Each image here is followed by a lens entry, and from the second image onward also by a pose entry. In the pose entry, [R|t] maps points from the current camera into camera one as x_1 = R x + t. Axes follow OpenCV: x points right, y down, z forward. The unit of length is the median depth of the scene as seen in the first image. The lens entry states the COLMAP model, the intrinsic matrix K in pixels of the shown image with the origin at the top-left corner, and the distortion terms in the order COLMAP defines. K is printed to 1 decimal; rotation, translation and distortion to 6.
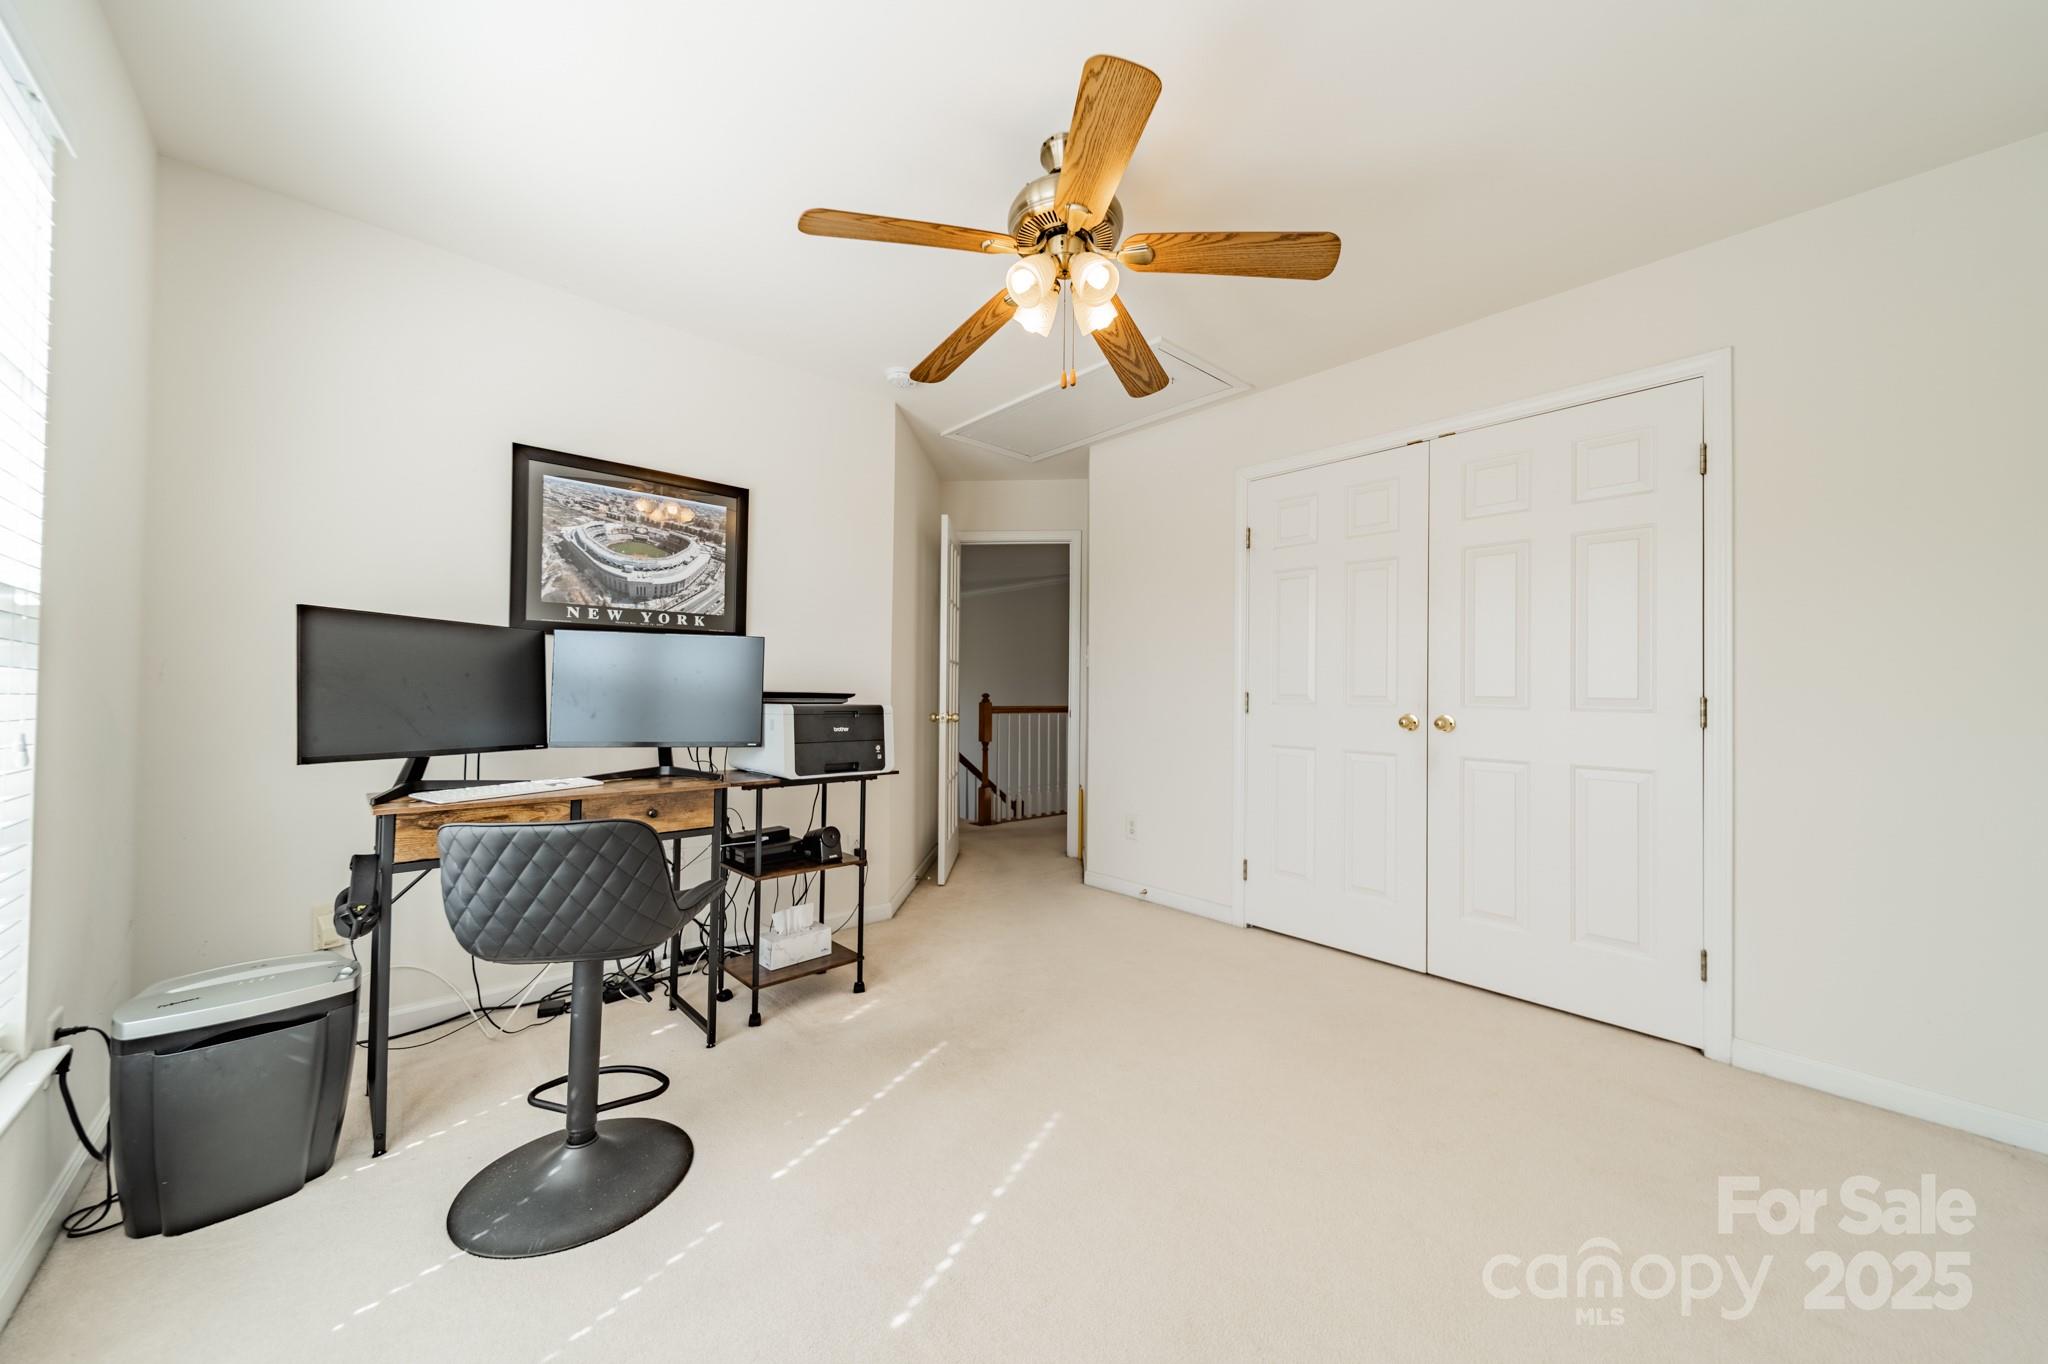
lens RADIAL K [[720.5, 0, 1026.2], [0, 720.5, 682.9], [0, 0, 1]] dist [0.007358, 0.000075]
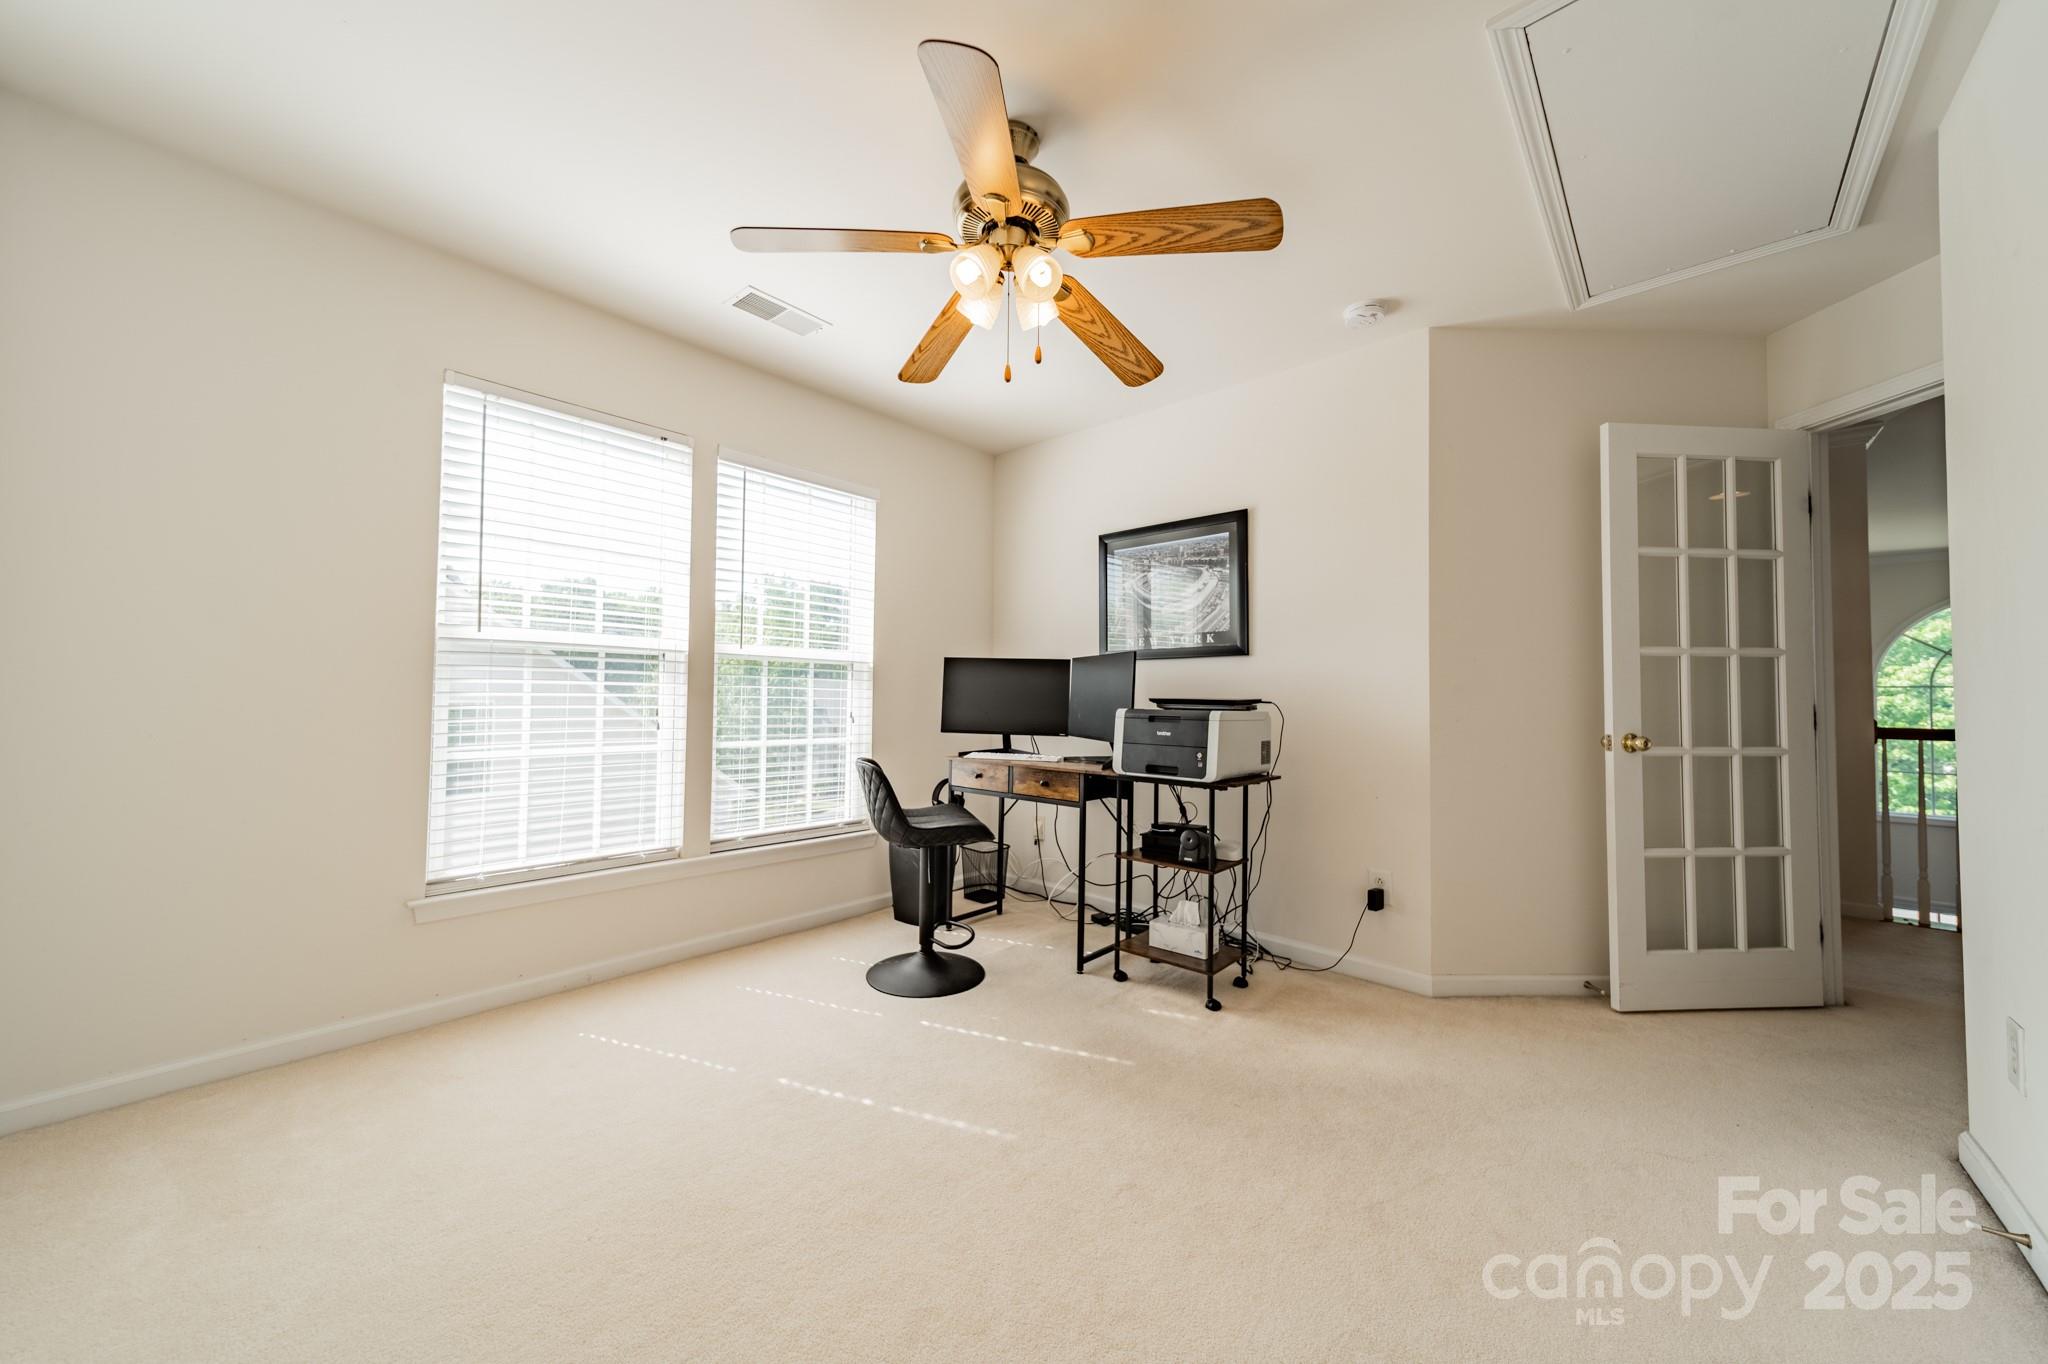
lens RADIAL K [[720.5, 0, 1026.2], [0, 720.5, 682.9], [0, 0, 1]] dist [0.007358, 0.000075]
pose [[0.101150, -0.030288, -0.994410, 0.760258], [0.001325, 0.999540, -0.030310, 0.022487], [0.994870, 0.001749, 0.101143, 0.694399]]
